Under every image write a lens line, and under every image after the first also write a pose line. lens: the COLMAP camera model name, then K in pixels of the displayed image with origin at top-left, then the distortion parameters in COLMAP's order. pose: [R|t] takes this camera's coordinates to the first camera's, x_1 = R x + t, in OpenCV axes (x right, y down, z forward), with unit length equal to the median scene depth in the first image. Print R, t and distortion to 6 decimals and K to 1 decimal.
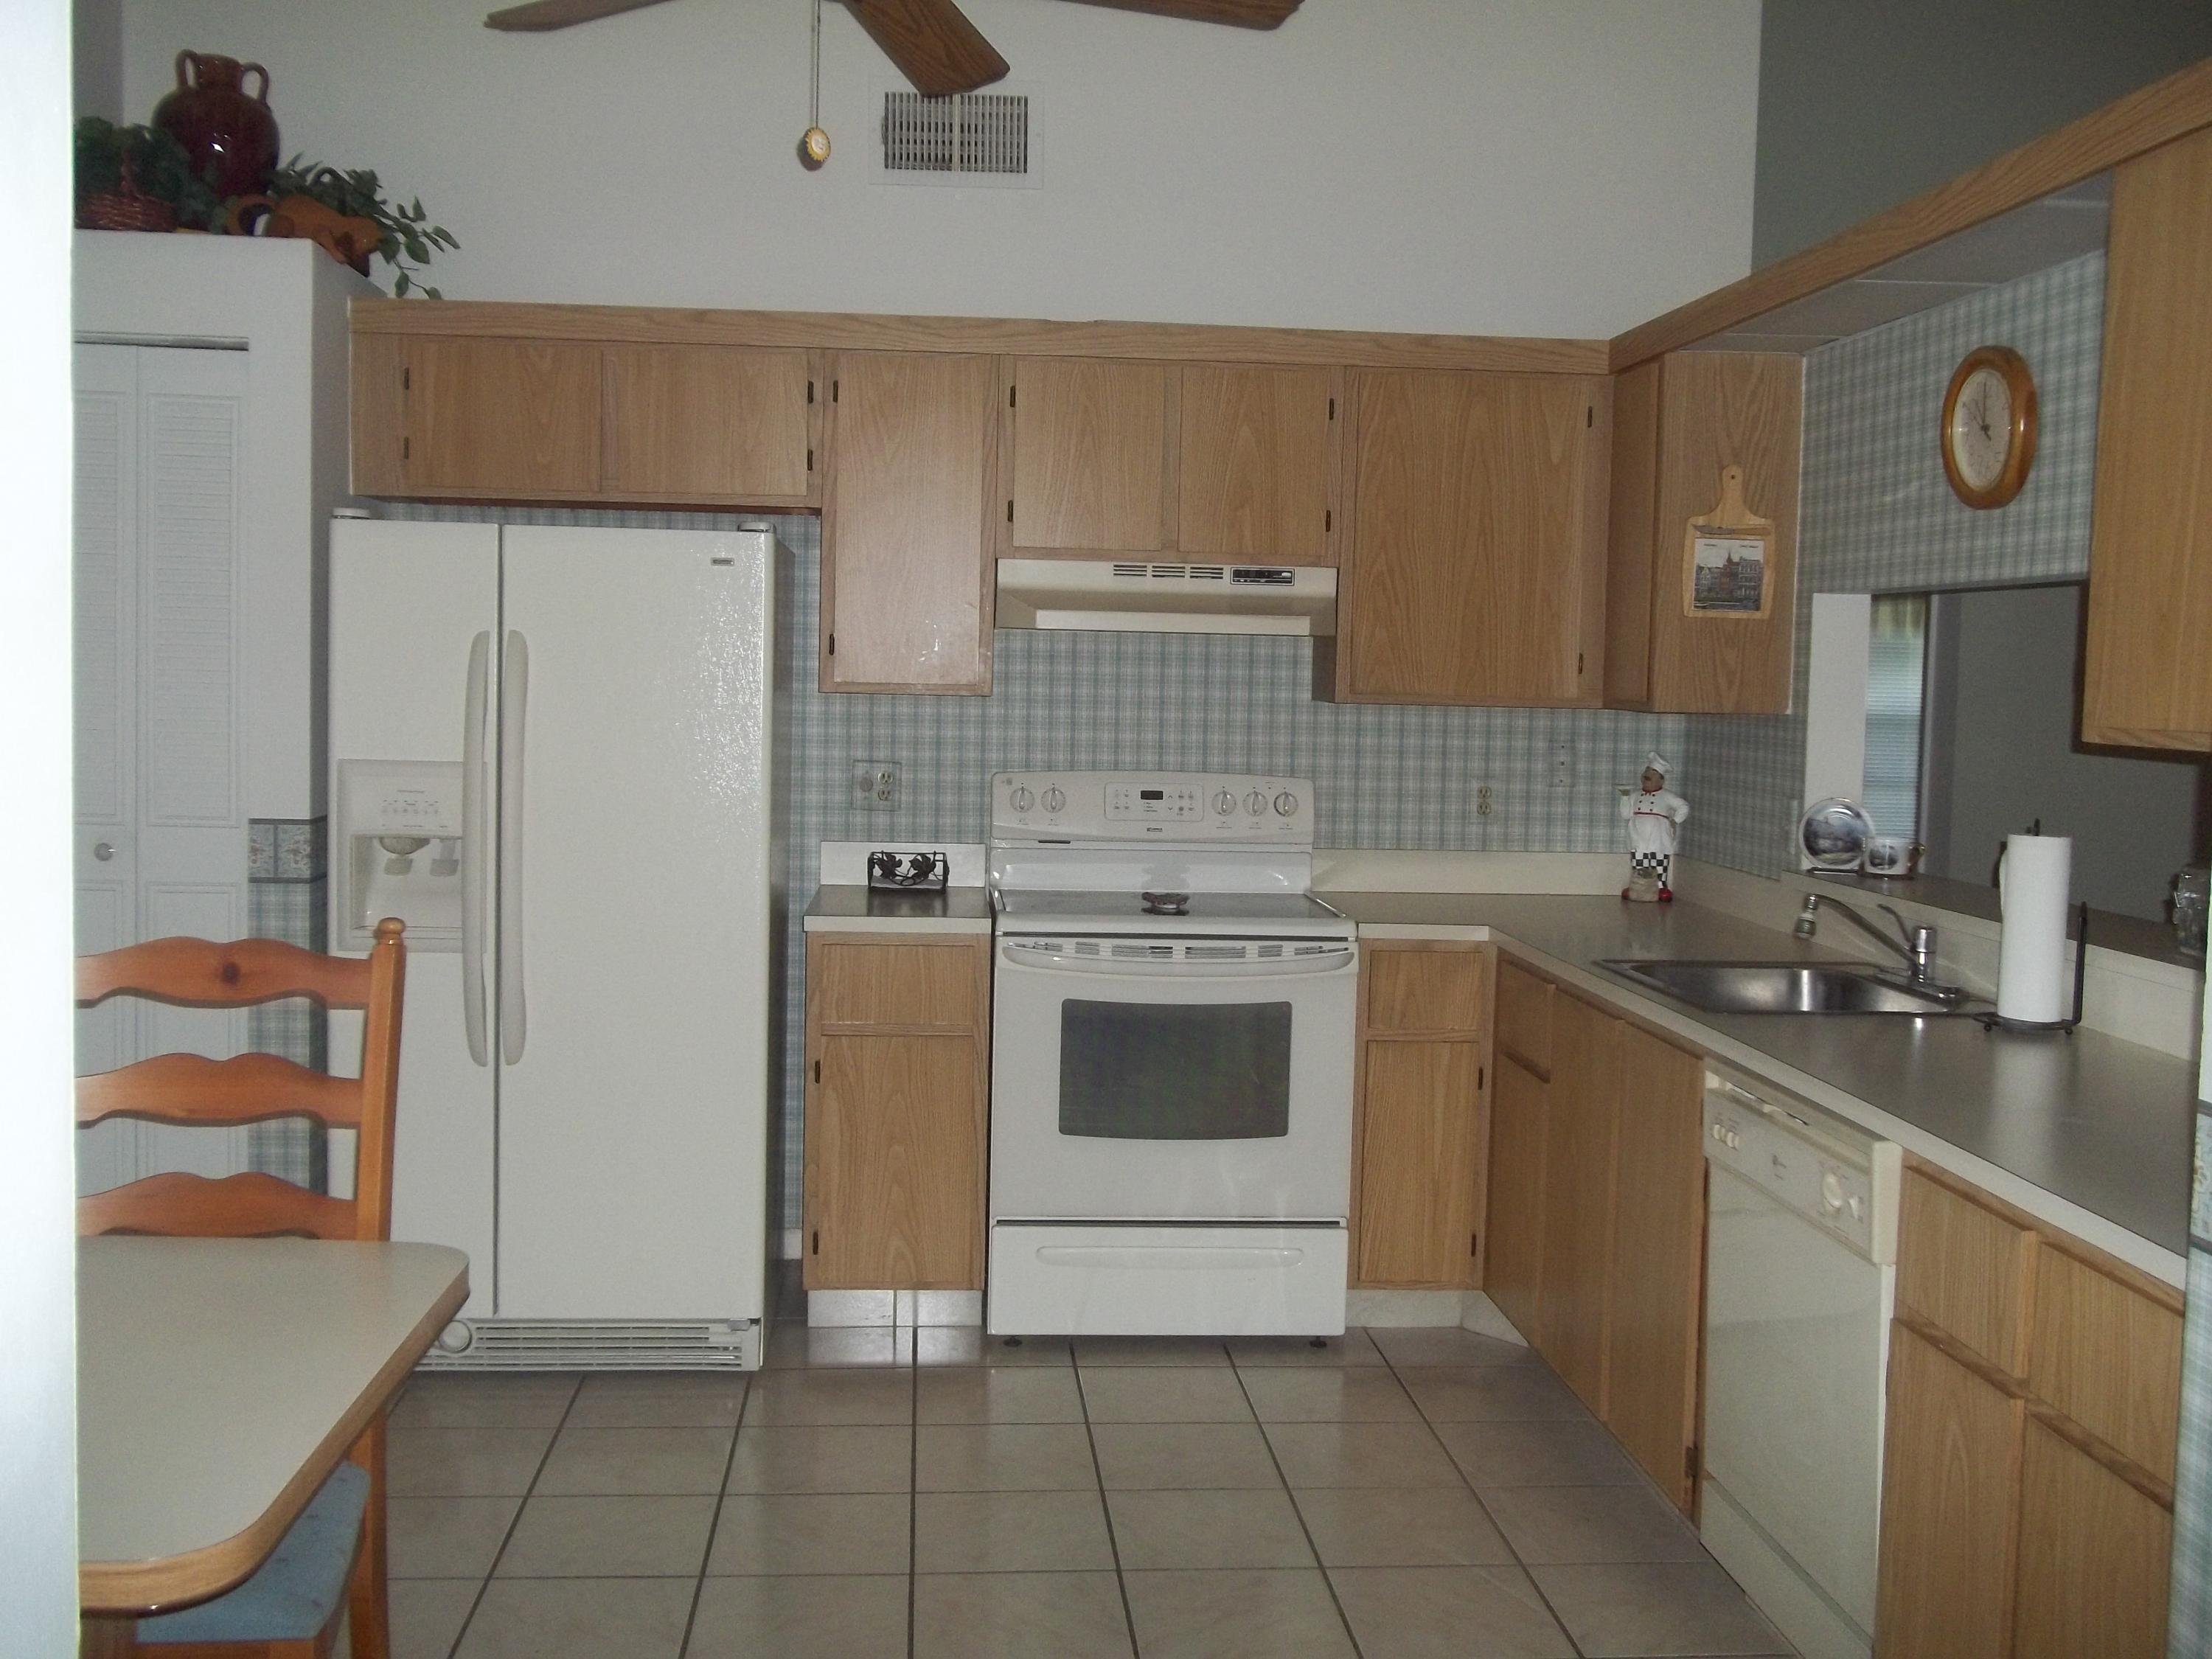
lens RADIAL K [[2132.5, 0, 1101.1], [0, 2132.5, 824.8], [0, 0, 1]] dist [-0.024877, 0.031964]
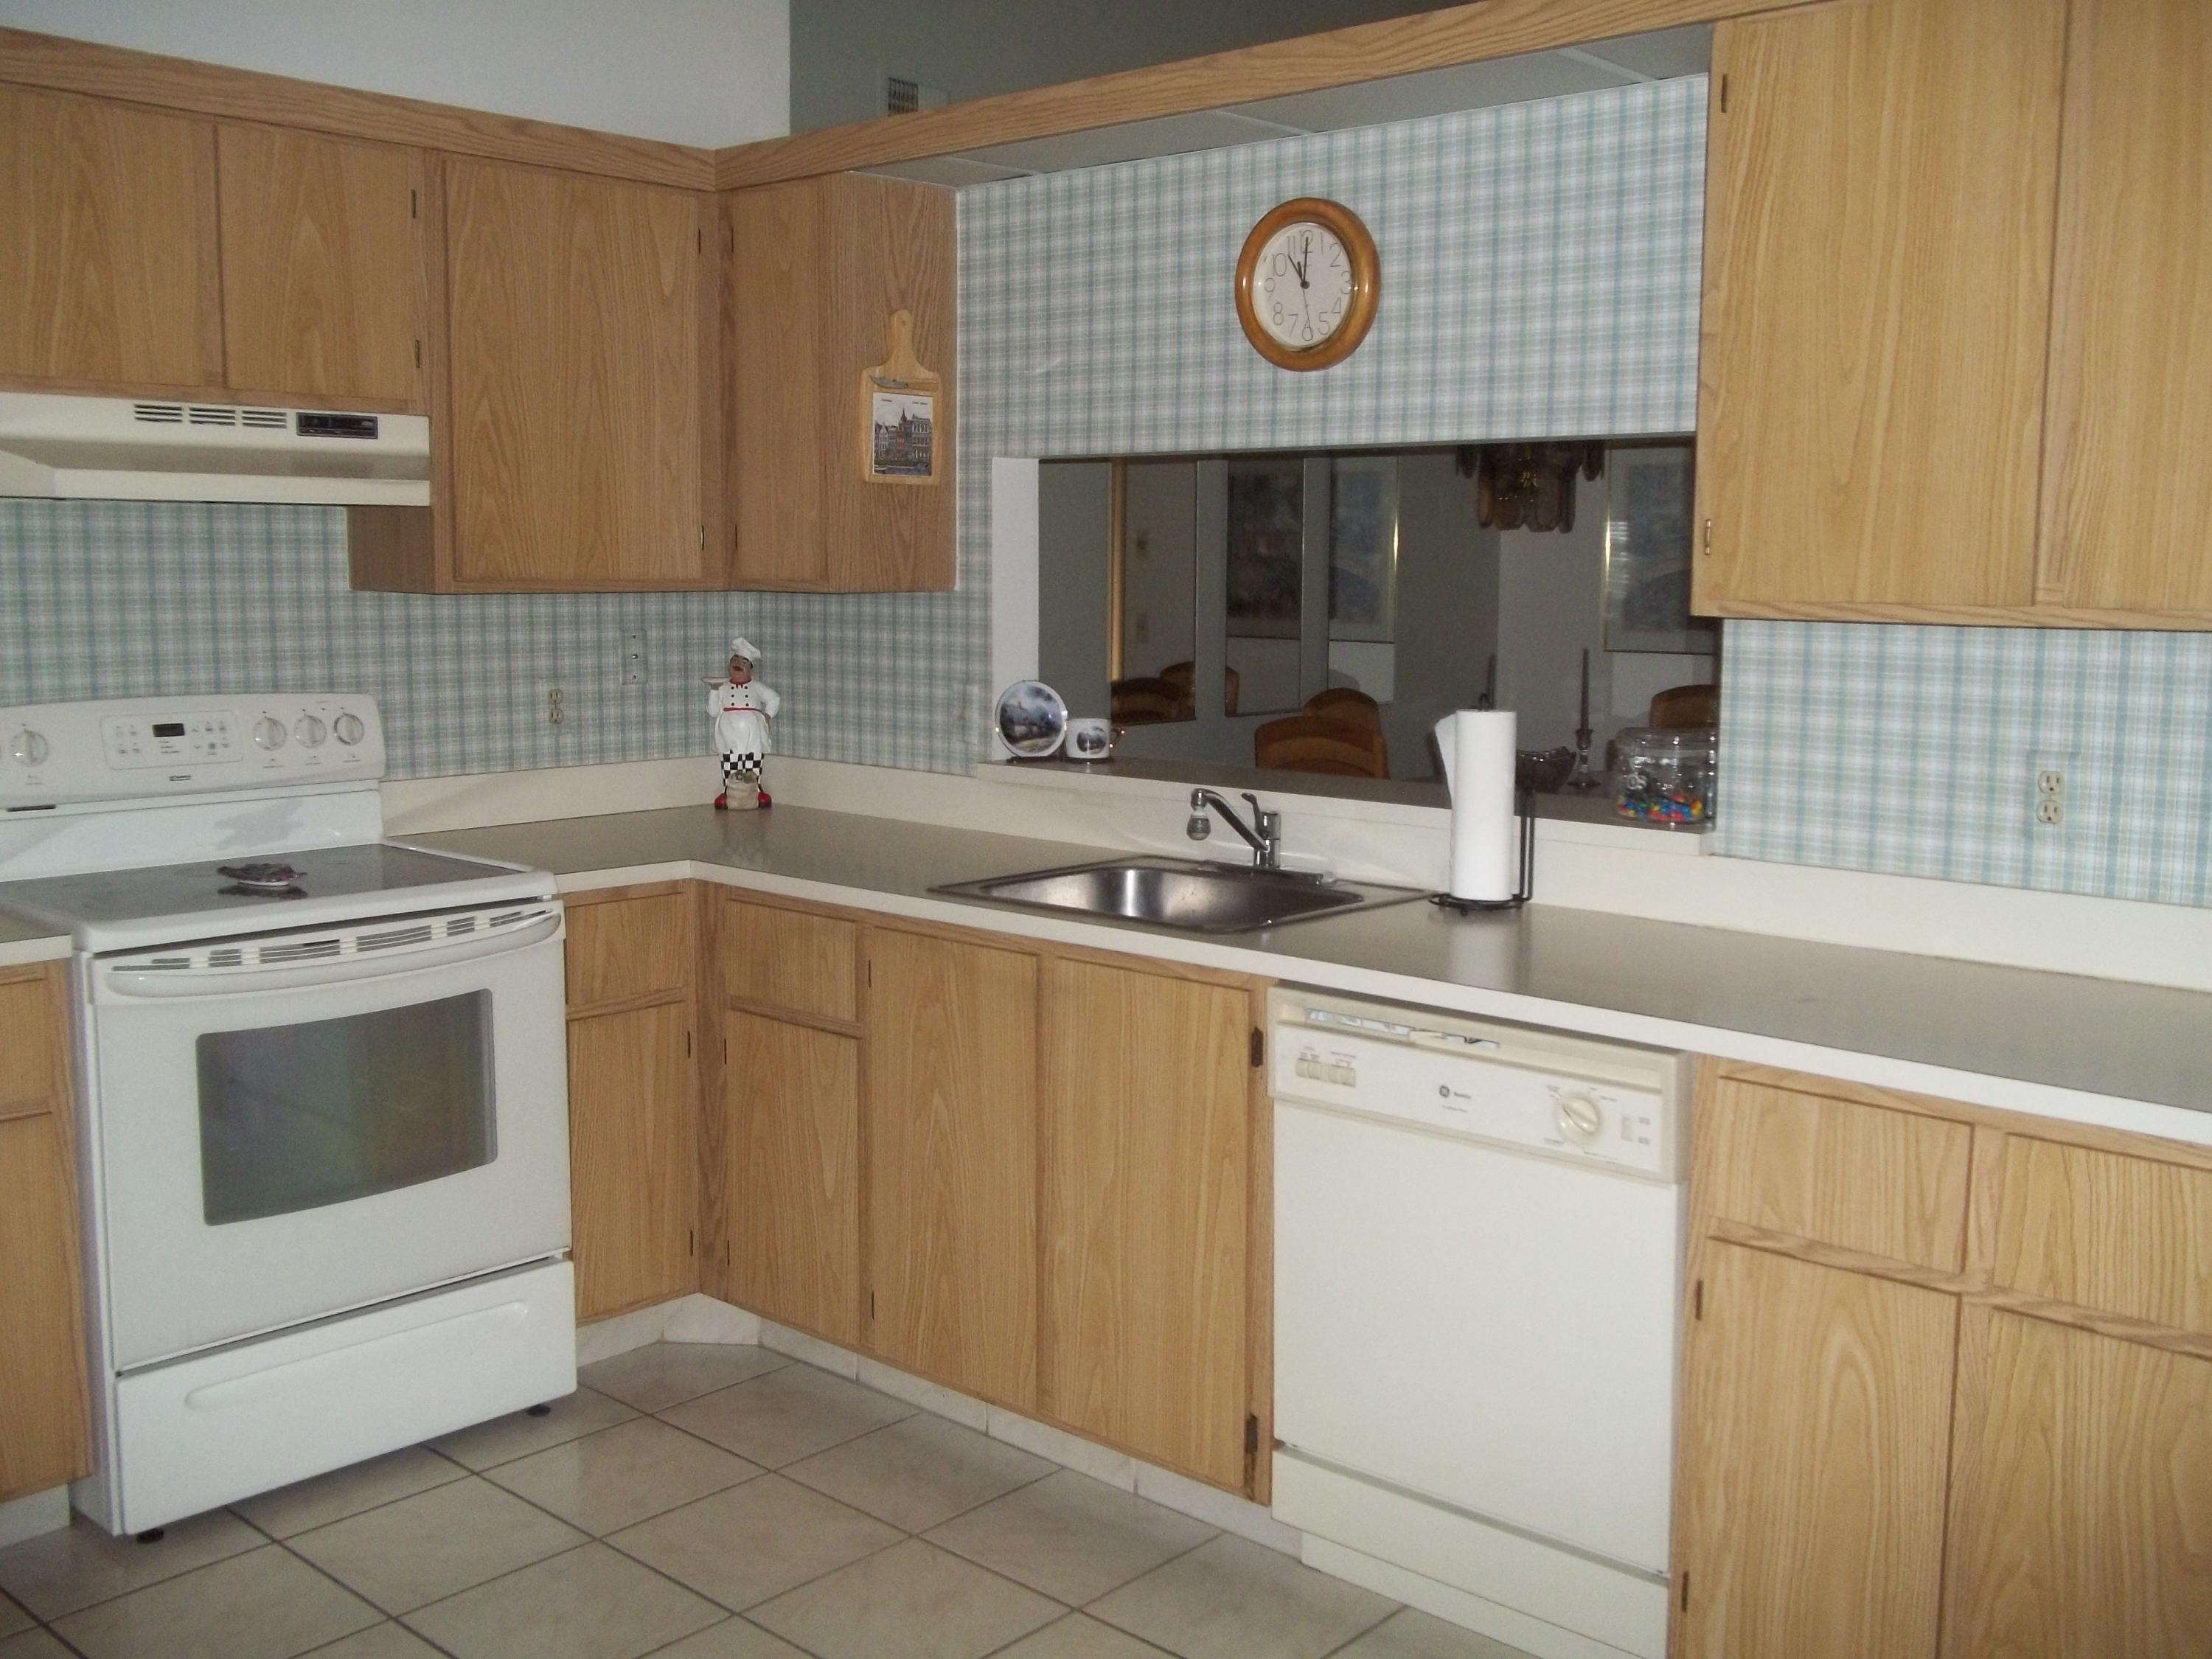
lens RADIAL K [[2132.5, 0, 1101.1], [0, 2132.5, 824.8], [0, 0, 1]] dist [-0.024877, 0.031964]
pose [[0.731421, -0.103939, 0.673959, -0.251745], [0.060684, 0.994316, 0.087487, -0.027899], [-0.679221, -0.023091, 0.733570, 0.282943]]
